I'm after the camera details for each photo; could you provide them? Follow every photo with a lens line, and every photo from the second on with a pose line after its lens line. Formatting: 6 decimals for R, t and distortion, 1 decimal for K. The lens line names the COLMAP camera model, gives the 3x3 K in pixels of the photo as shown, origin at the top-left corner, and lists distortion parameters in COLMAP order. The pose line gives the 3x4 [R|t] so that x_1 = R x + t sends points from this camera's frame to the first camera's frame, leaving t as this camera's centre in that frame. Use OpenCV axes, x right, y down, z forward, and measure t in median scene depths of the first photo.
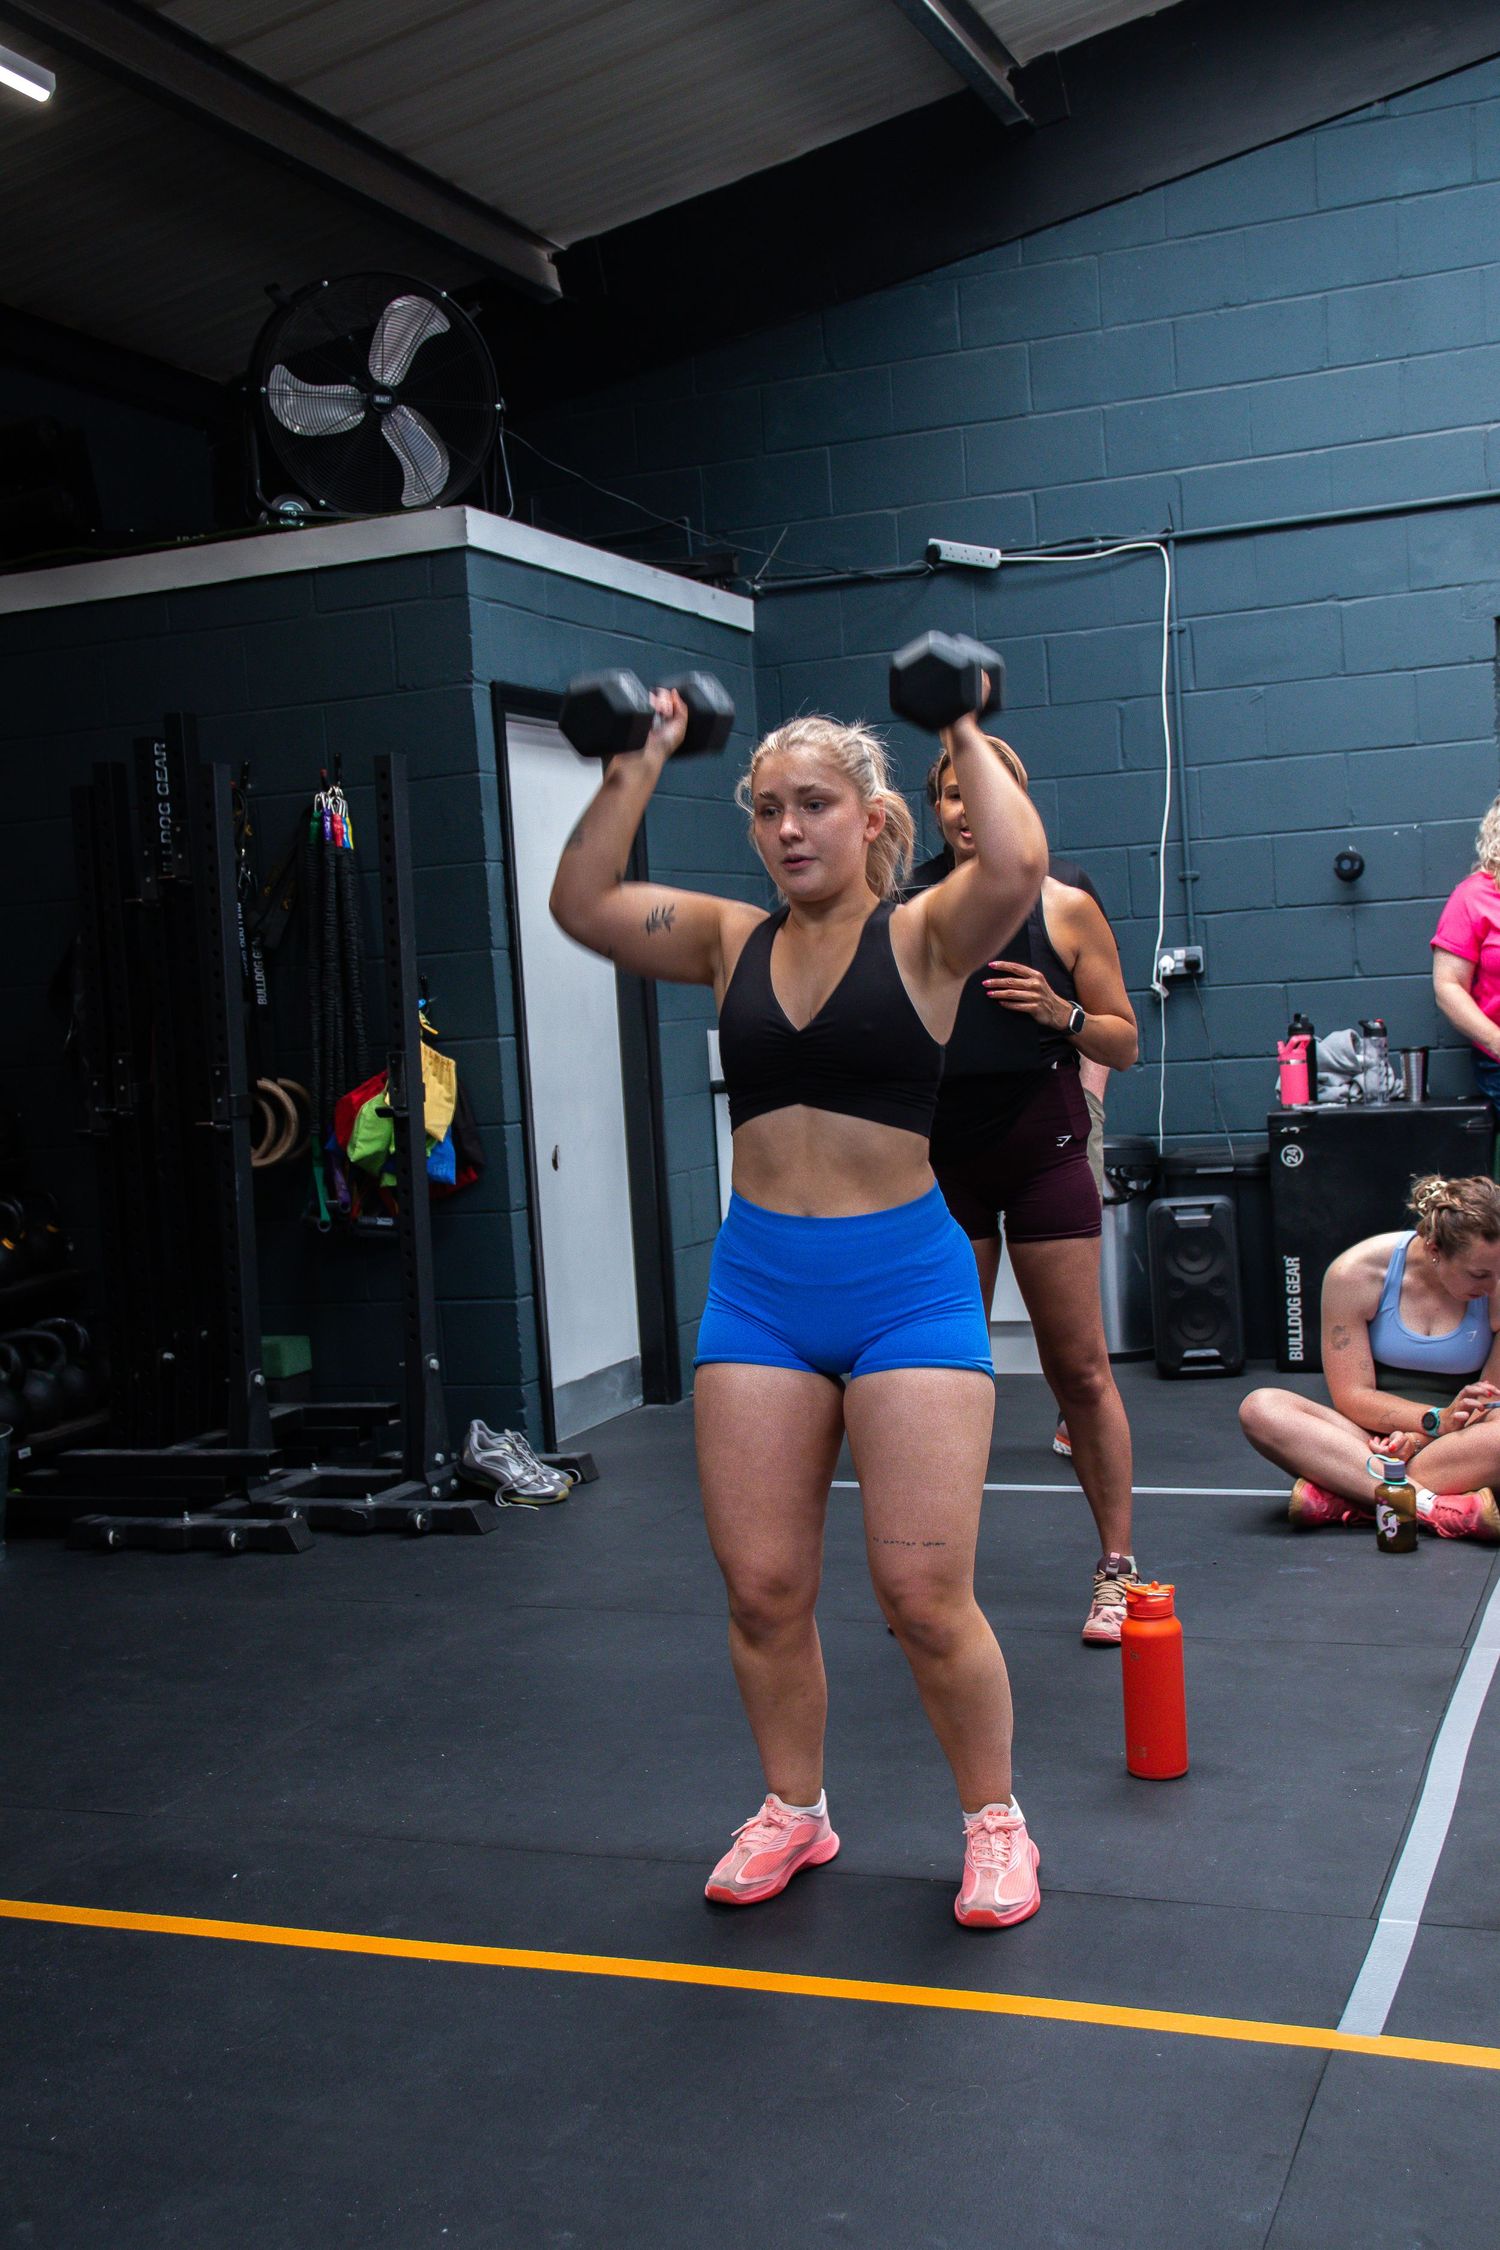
lens RADIAL K [[2489.3, 0, 750.0], [0, 2489.3, 1125.0], [0, 0, 1]] dist [-0.000953, 0.178428]
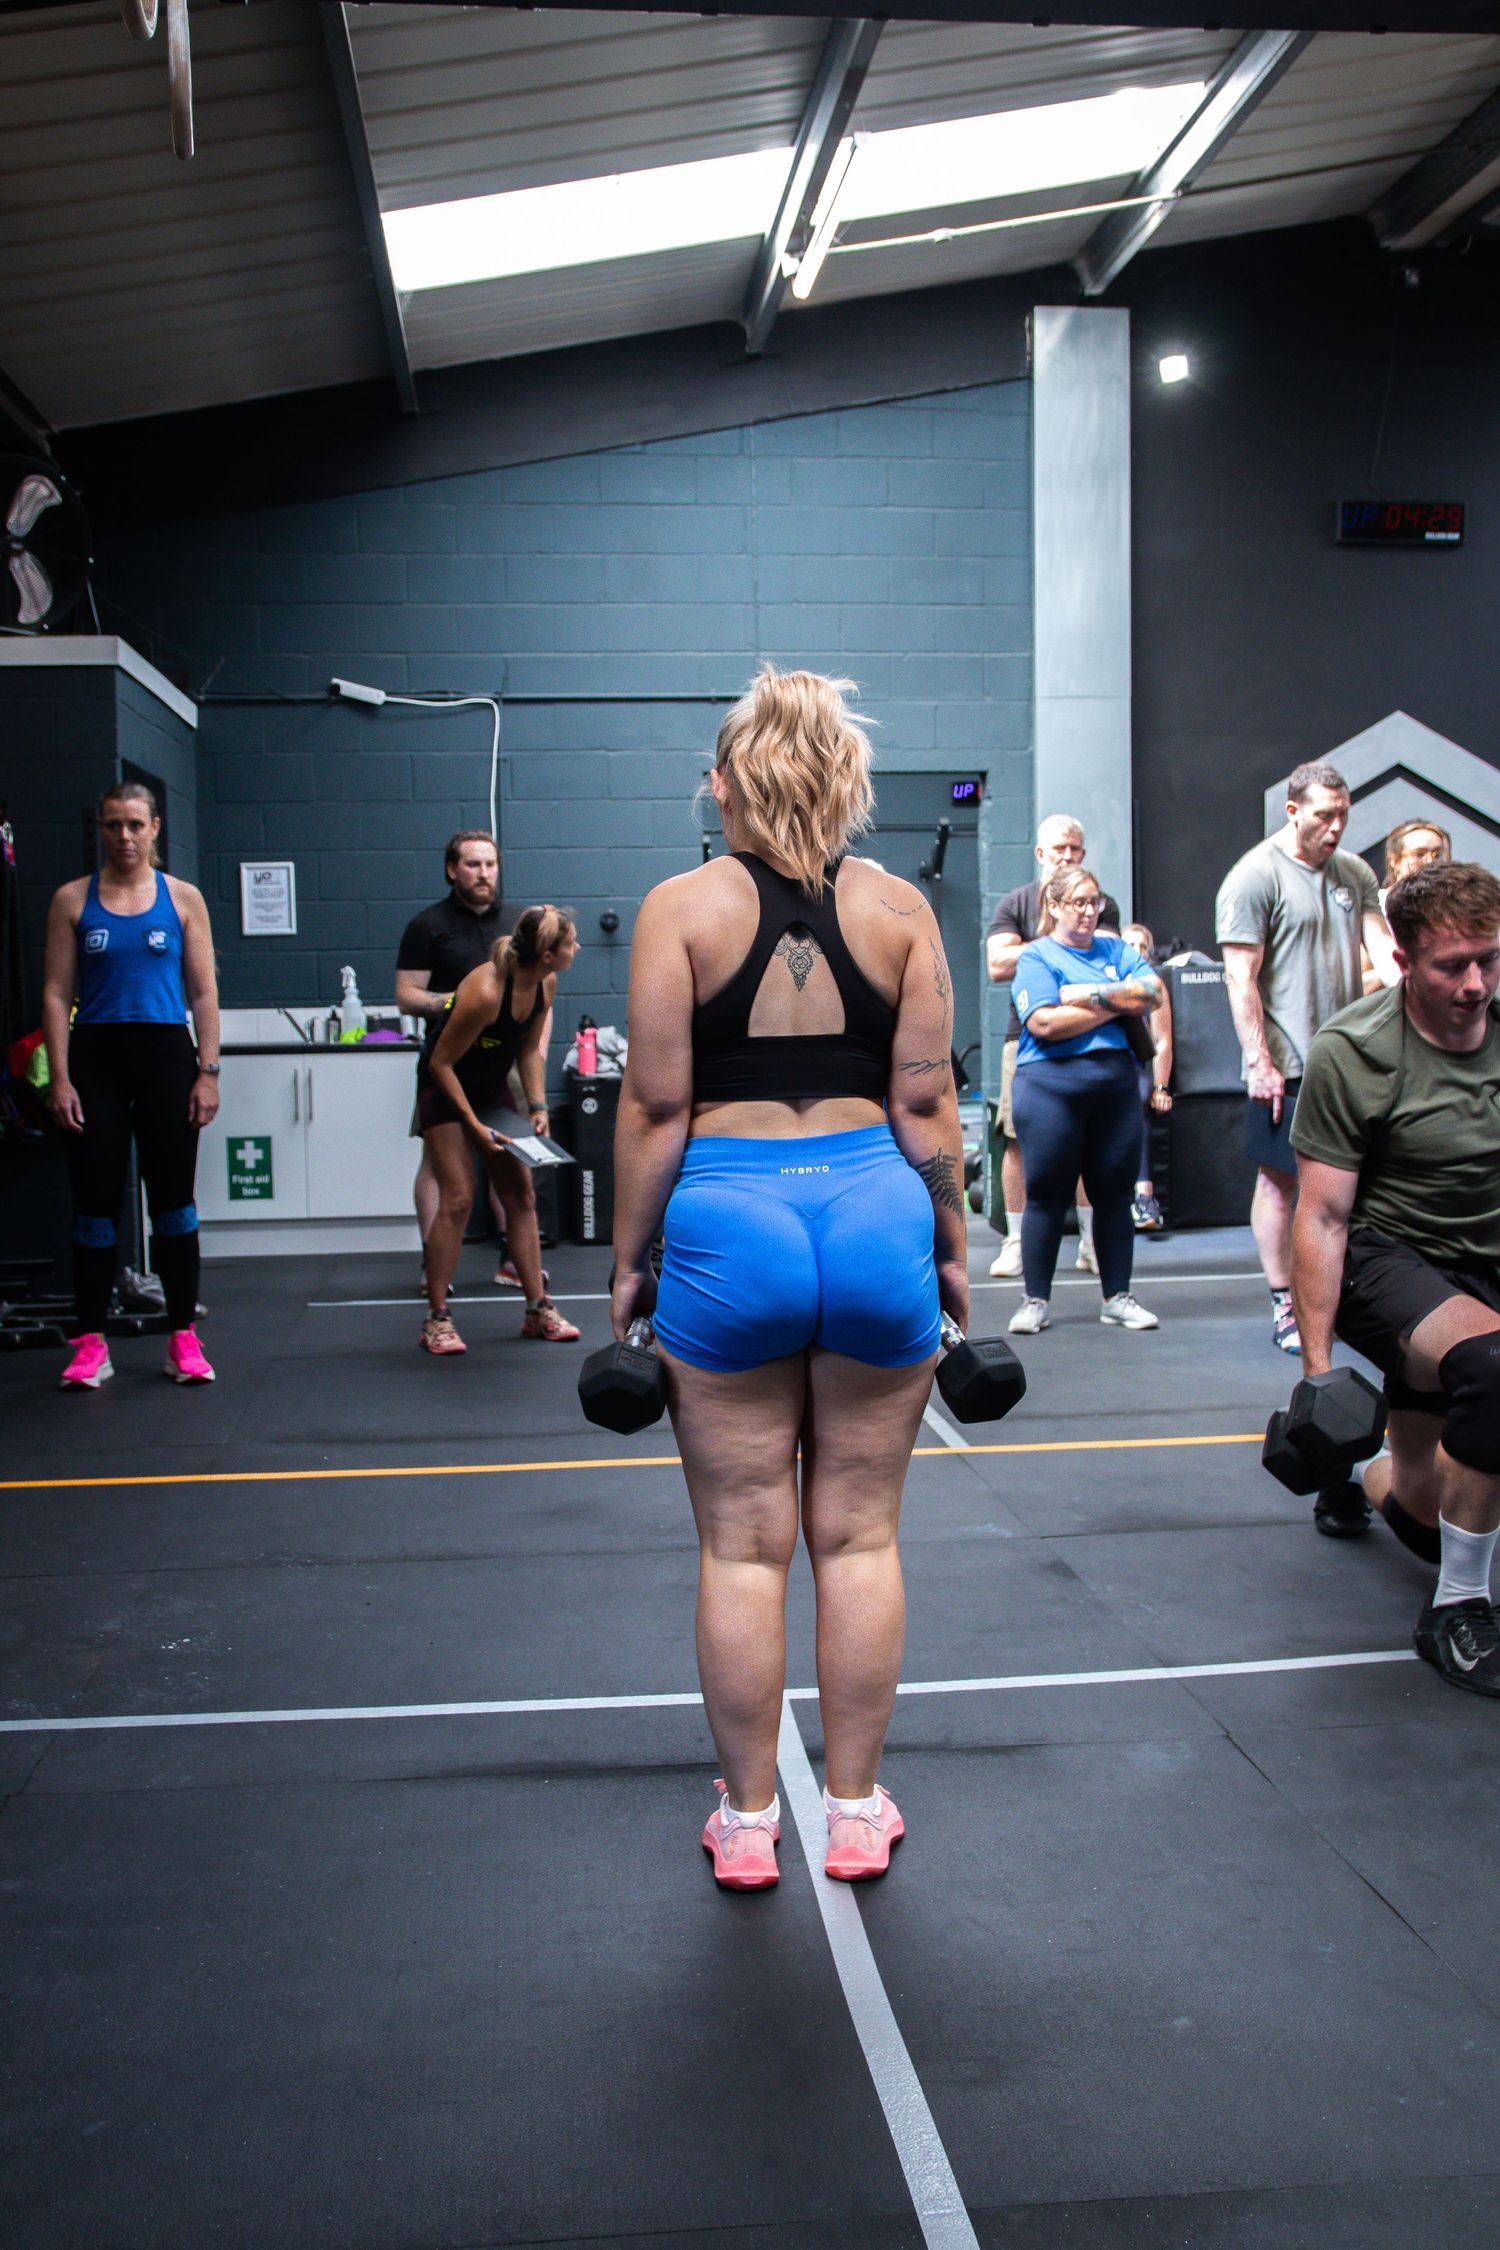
lens RADIAL K [[2191.1, 0, 750.0], [0, 2191.1, 1125.0], [0, 0, 1]] dist [-0.001408, 0.006230]
pose [[0.883646, 0.015296, 0.467905, -0.654591], [-0.008690, 0.999830, -0.016274, 0.090026], [-0.468074, 0.010314, 0.883629, -0.500796]]
